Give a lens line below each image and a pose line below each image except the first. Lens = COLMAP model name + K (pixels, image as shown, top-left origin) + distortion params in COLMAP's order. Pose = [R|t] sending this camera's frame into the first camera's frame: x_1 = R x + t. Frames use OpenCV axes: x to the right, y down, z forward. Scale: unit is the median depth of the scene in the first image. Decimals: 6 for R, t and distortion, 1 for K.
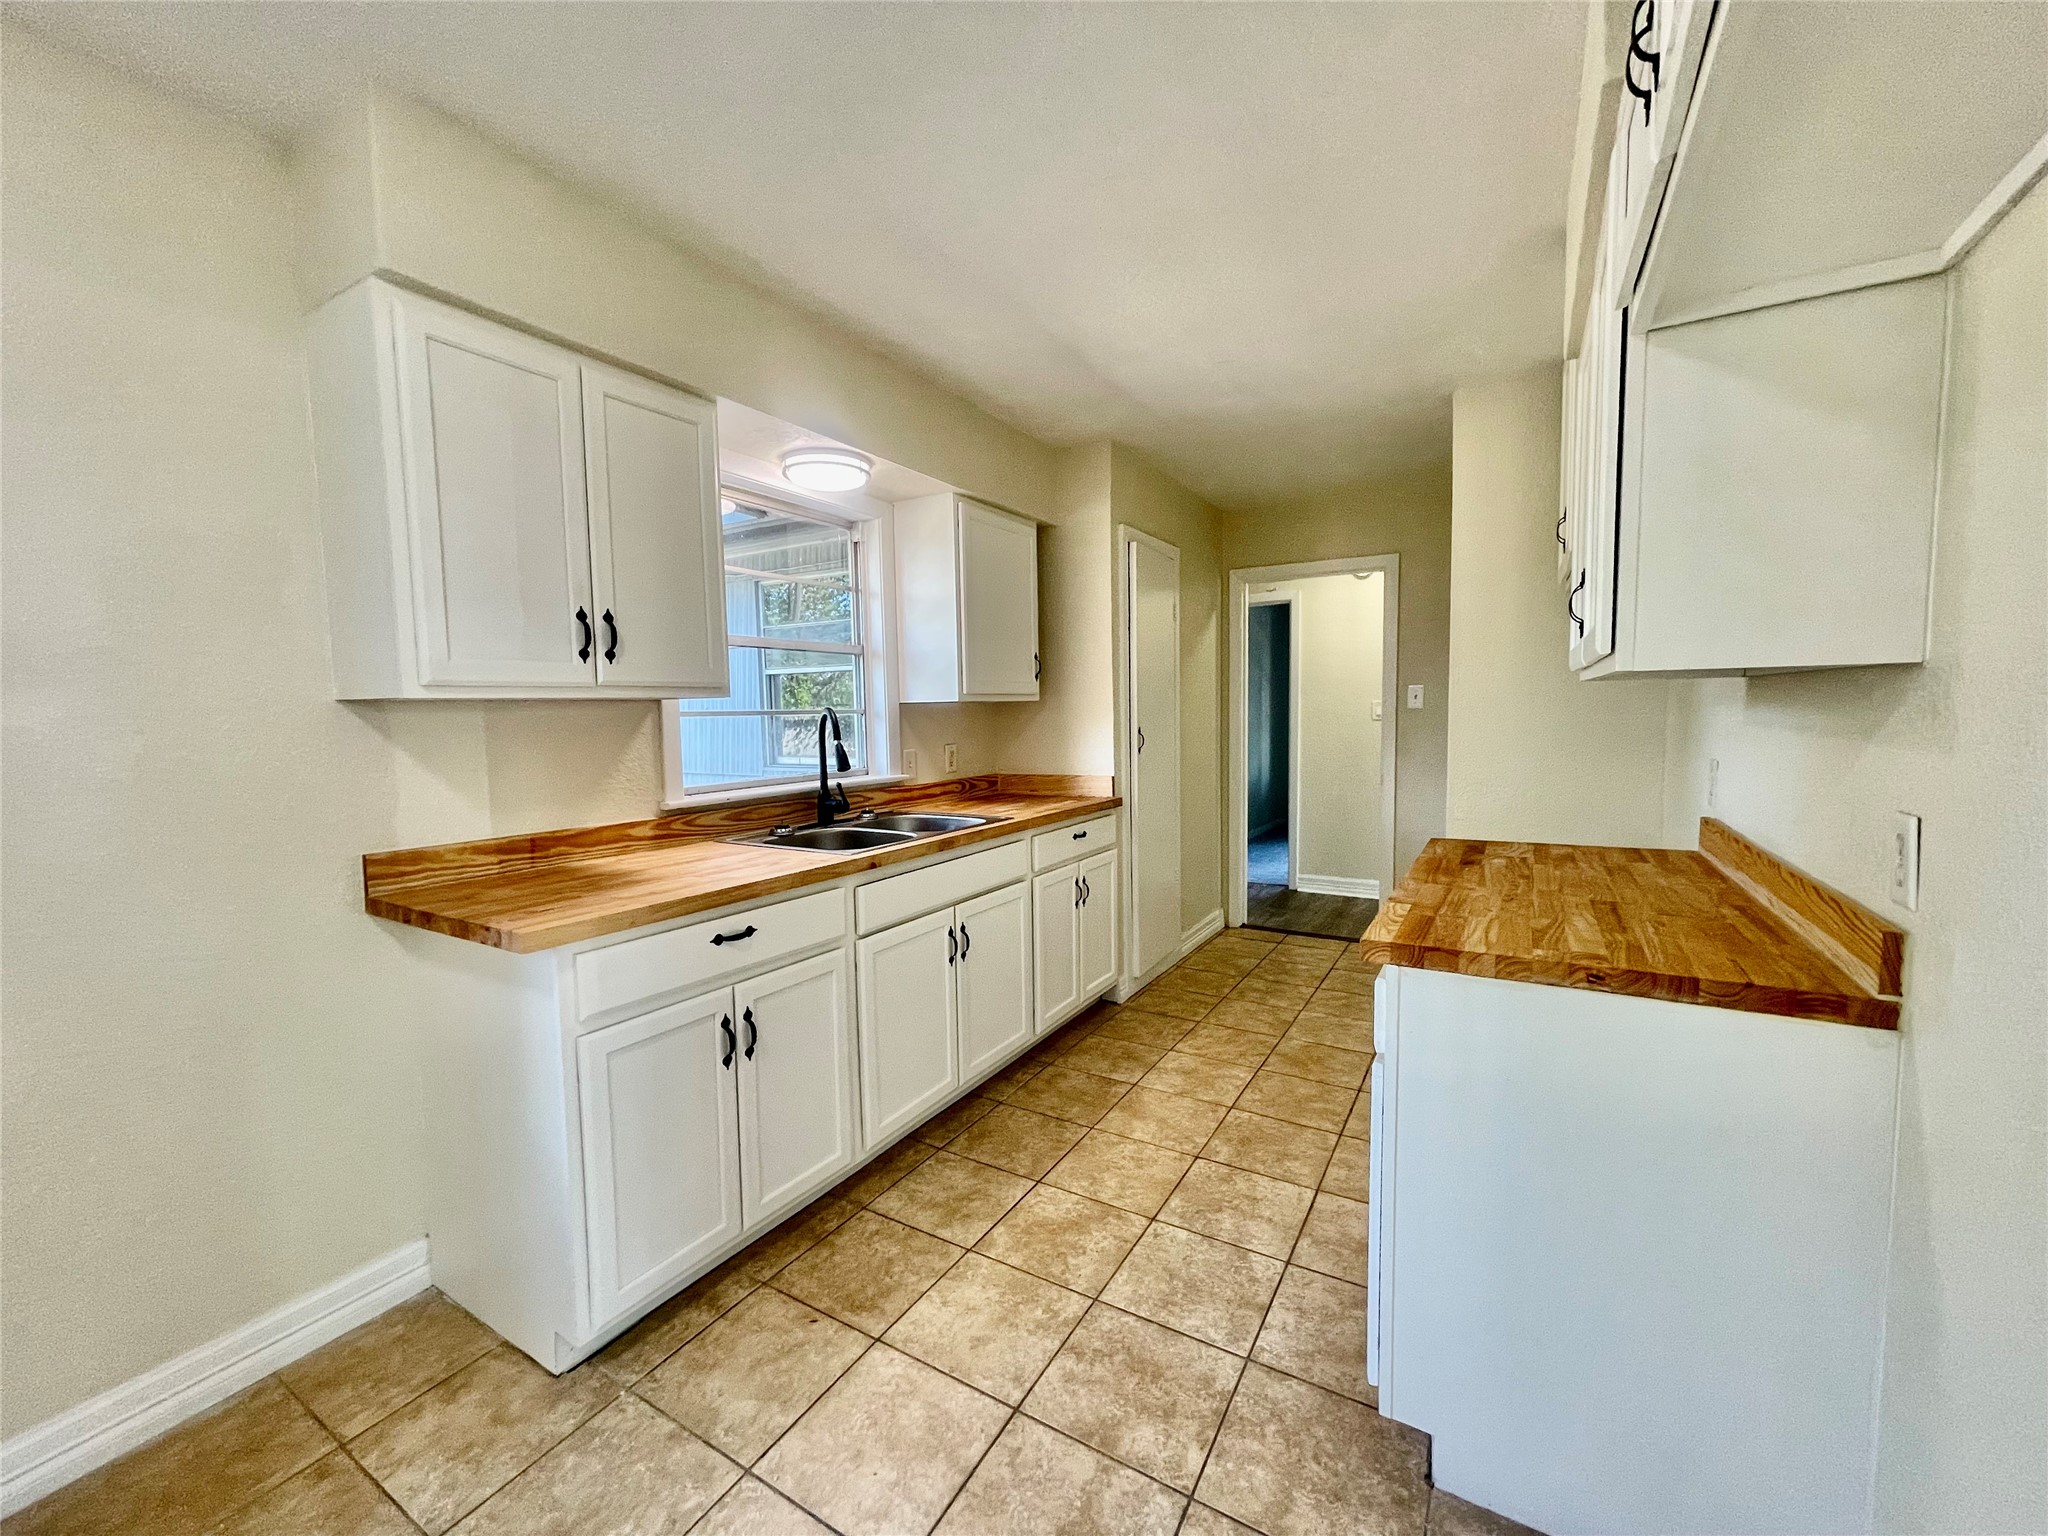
lens RADIAL K [[826.6, 0, 1020.0], [0, 826.6, 772.8], [0, 0, 1]] dist [-0.001810, 0.000779]
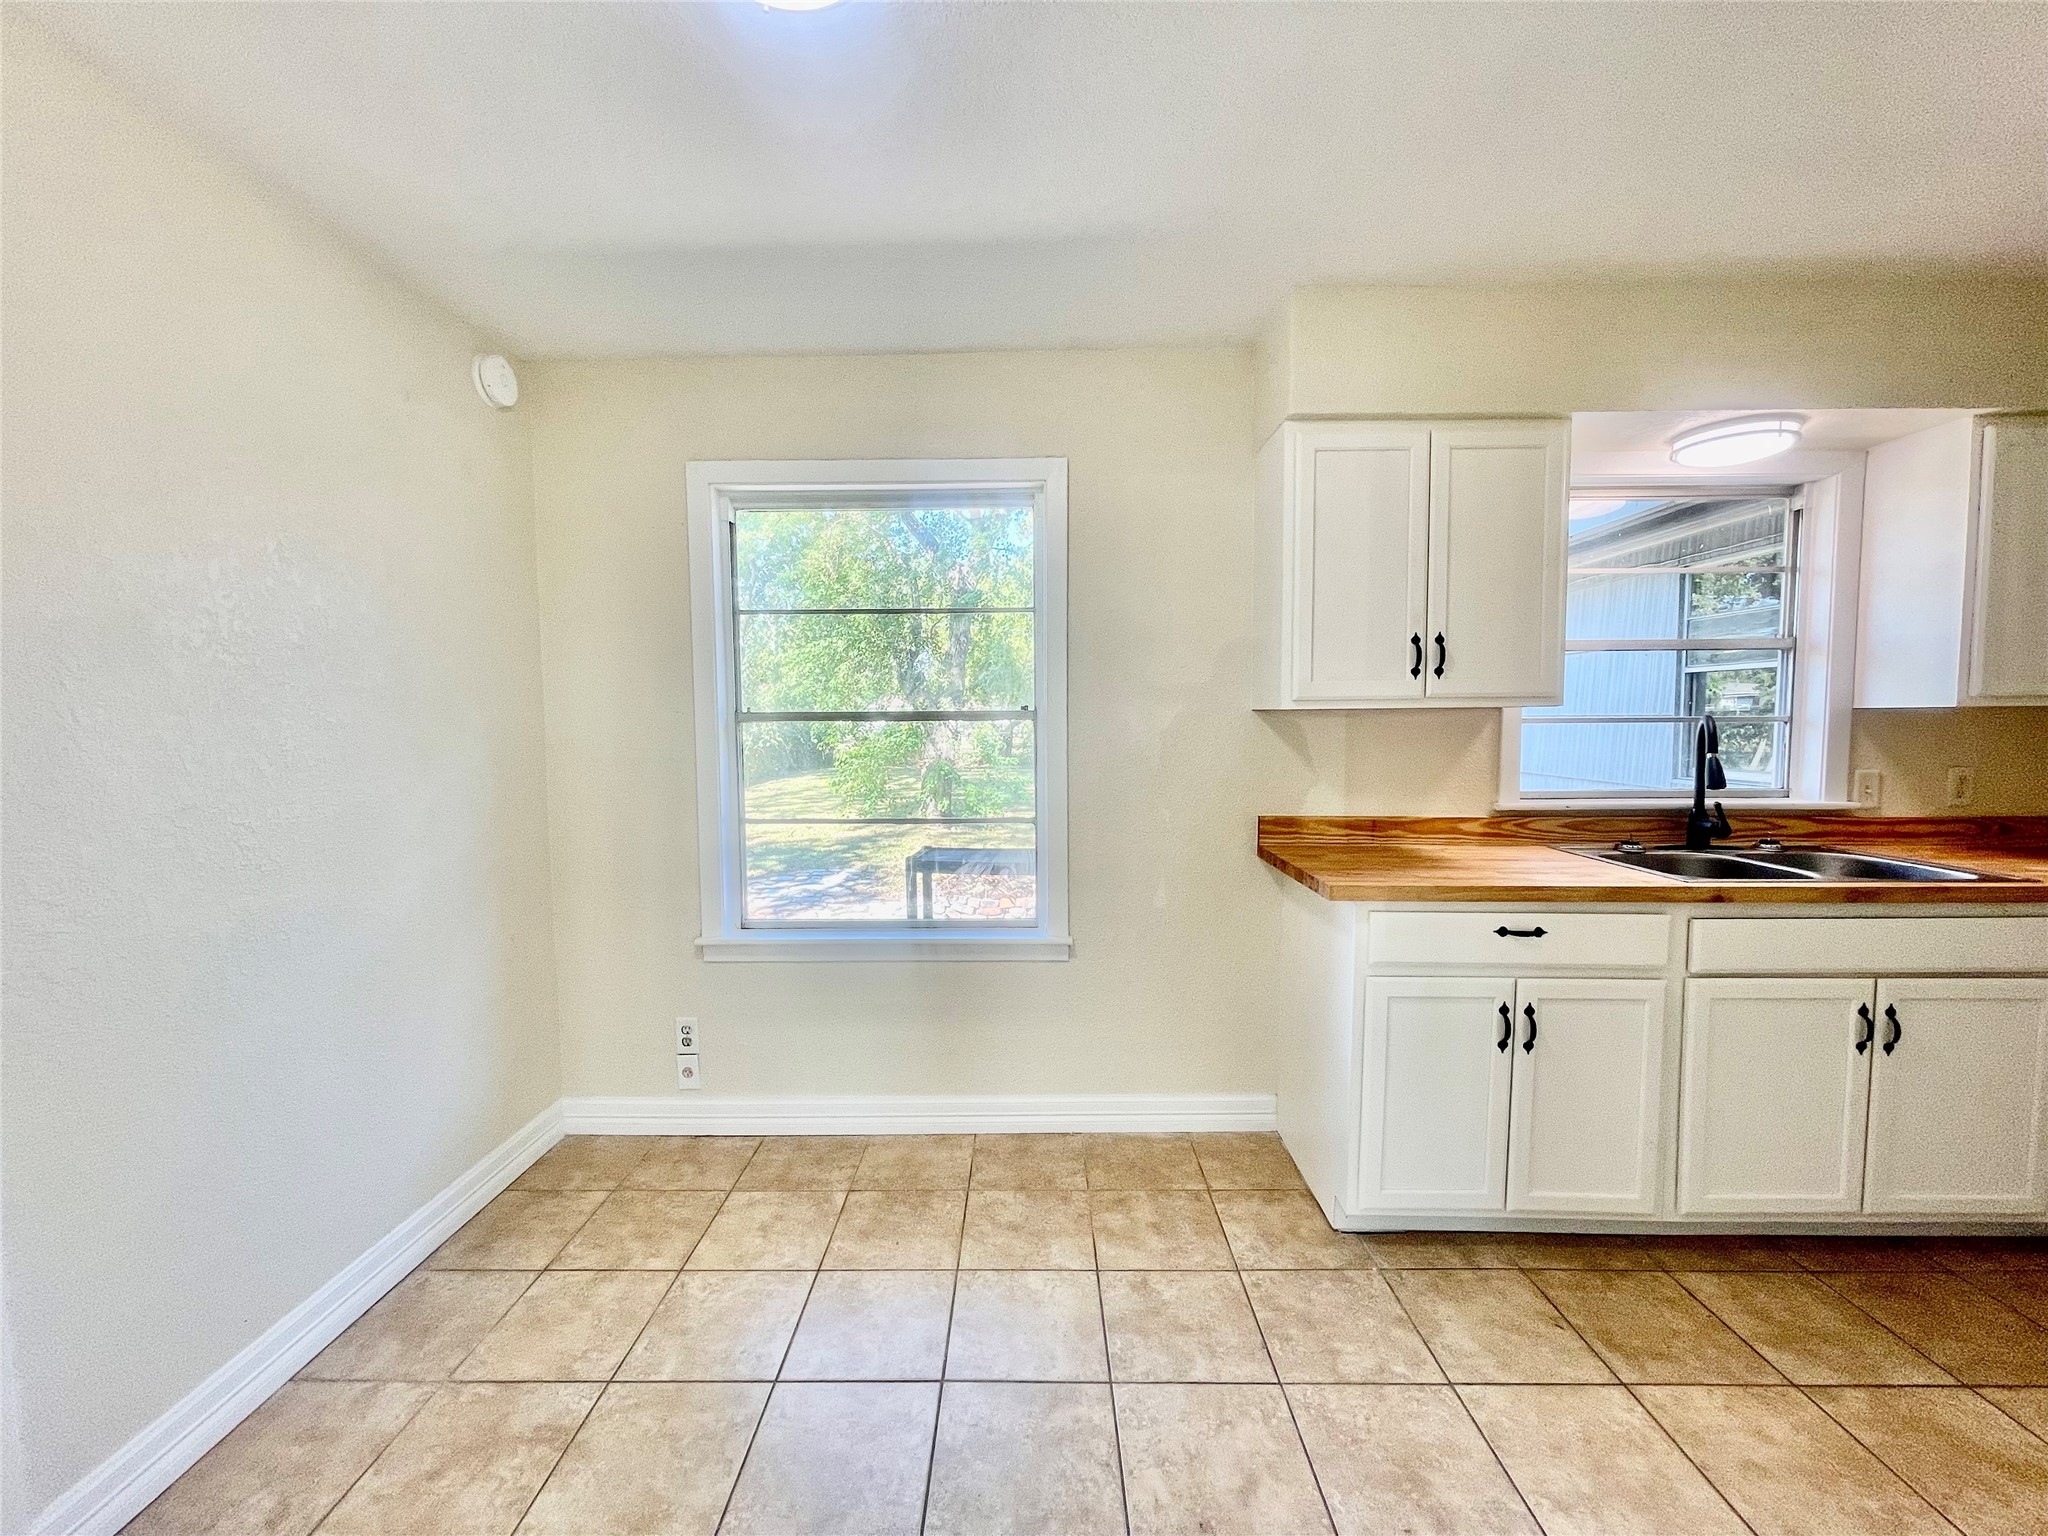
lens RADIAL K [[826.6, 0, 1020.0], [0, 826.6, 772.8], [0, 0, 1]] dist [-0.001810, 0.000779]
pose [[0.505317, 0.071278, -0.859985, 0.192570], [-0.068072, 0.996770, 0.042617, -0.007693], [0.860245, 0.037006, 0.508537, -0.087078]]
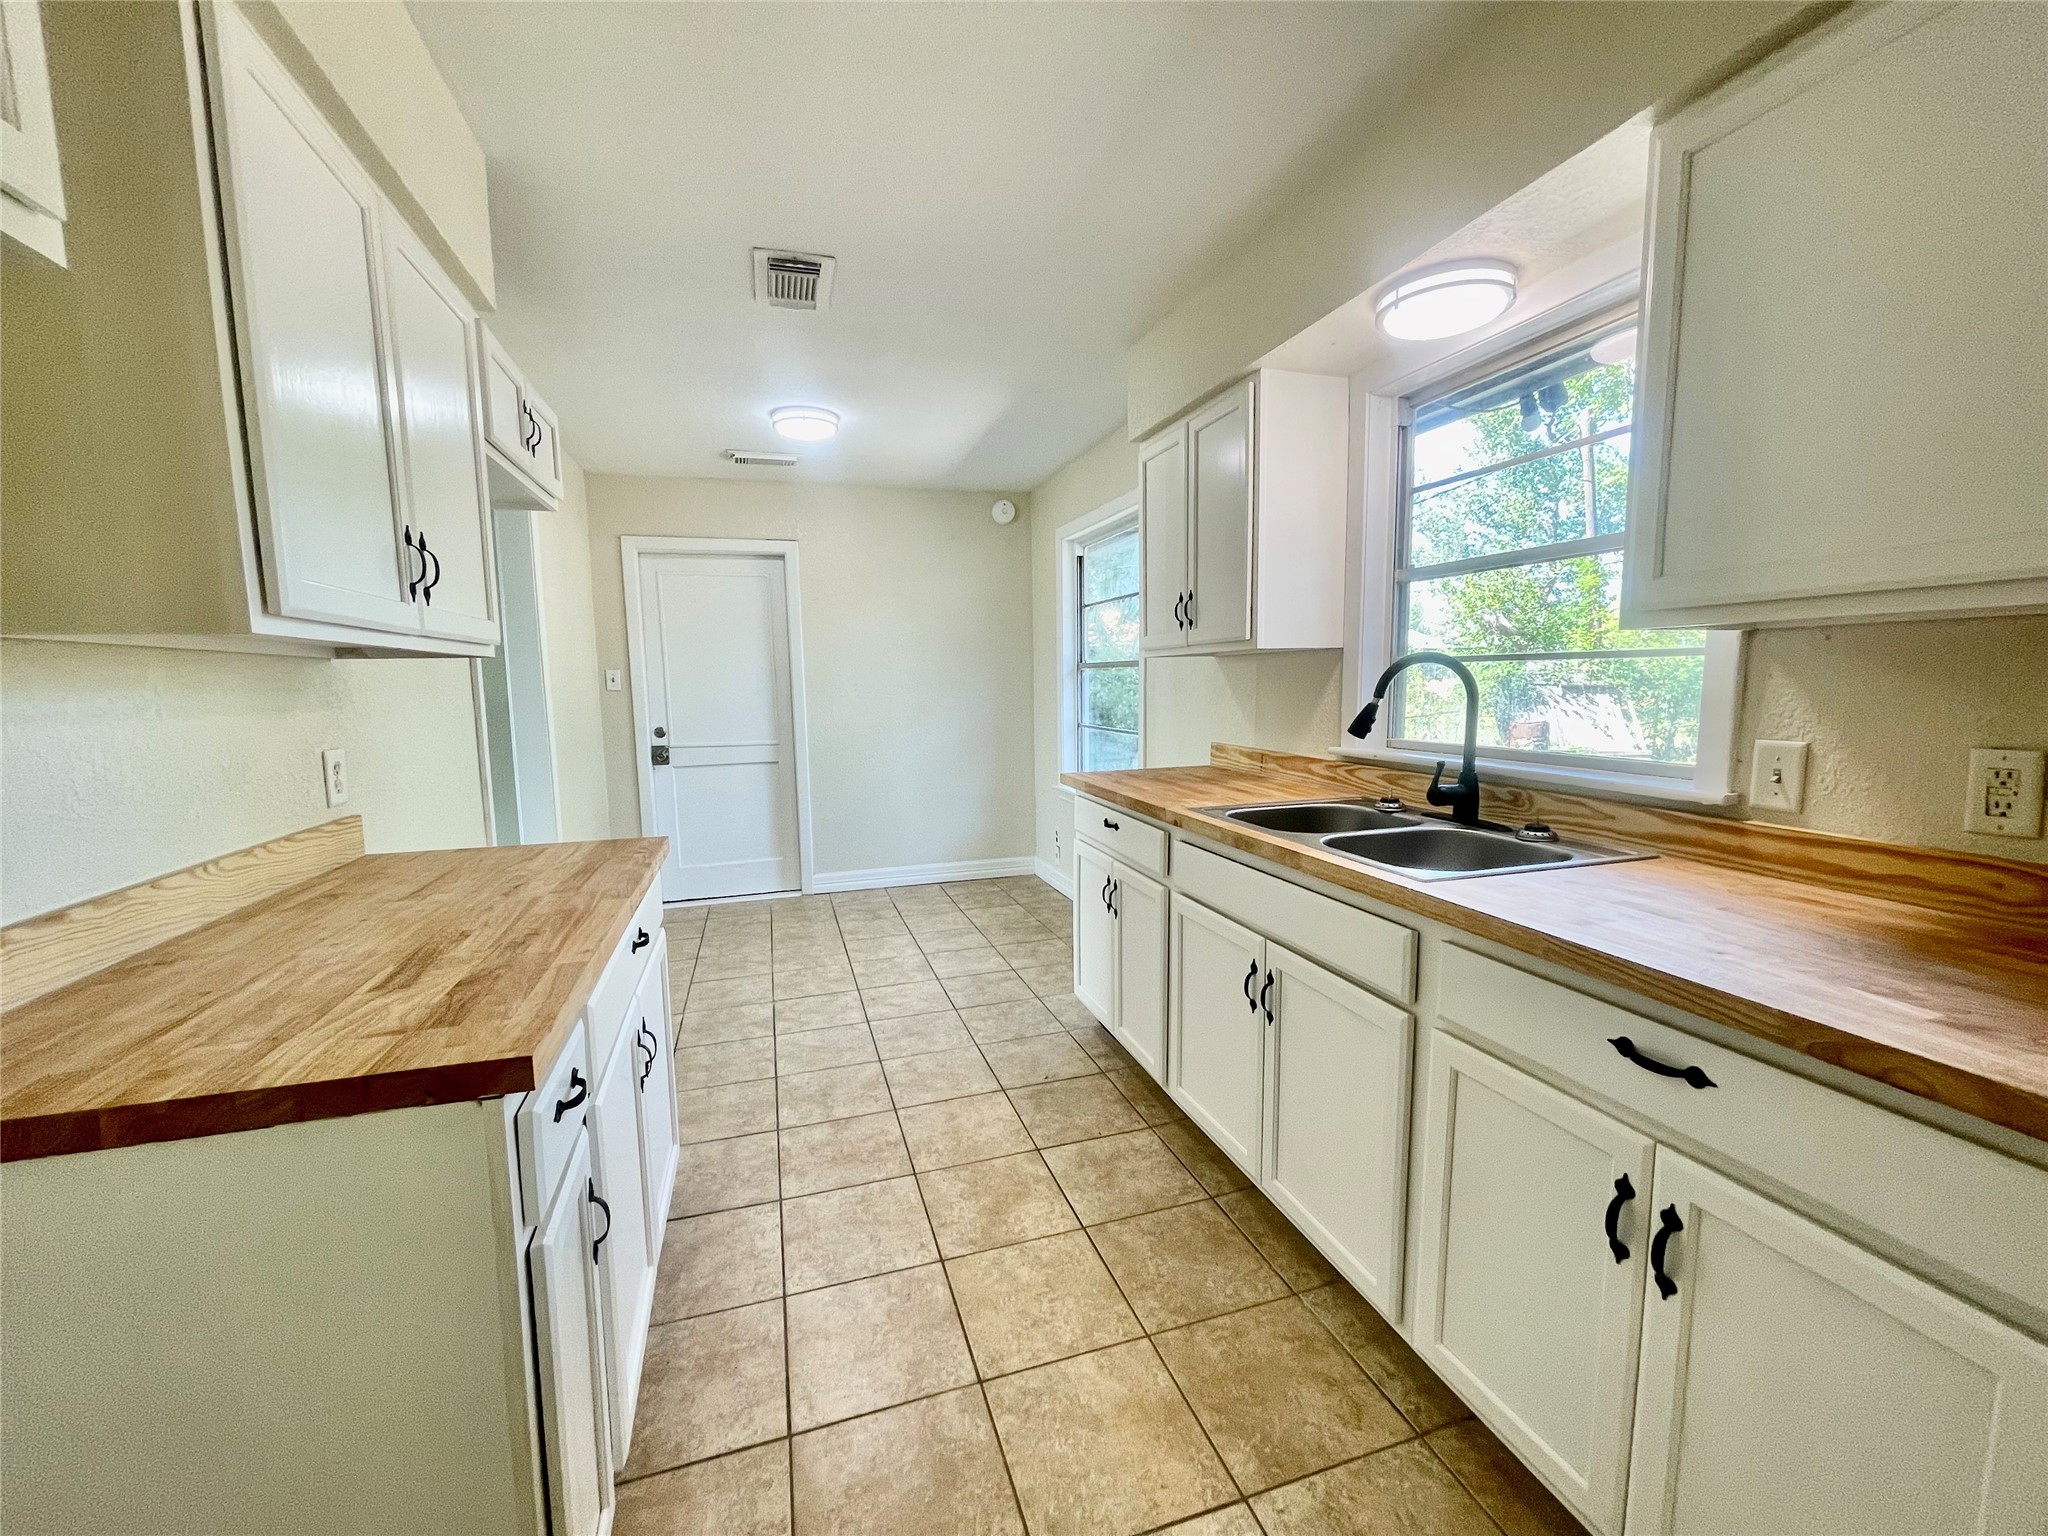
lens RADIAL K [[826.6, 0, 1020.0], [0, 826.6, 772.8], [0, 0, 1]] dist [-0.001810, 0.000779]
pose [[-0.663862, 0.115013, -0.738959, 0.669123], [-0.028599, 0.983477, 0.178762, -0.117353], [0.747308, 0.139807, -0.649603, 1.509304]]
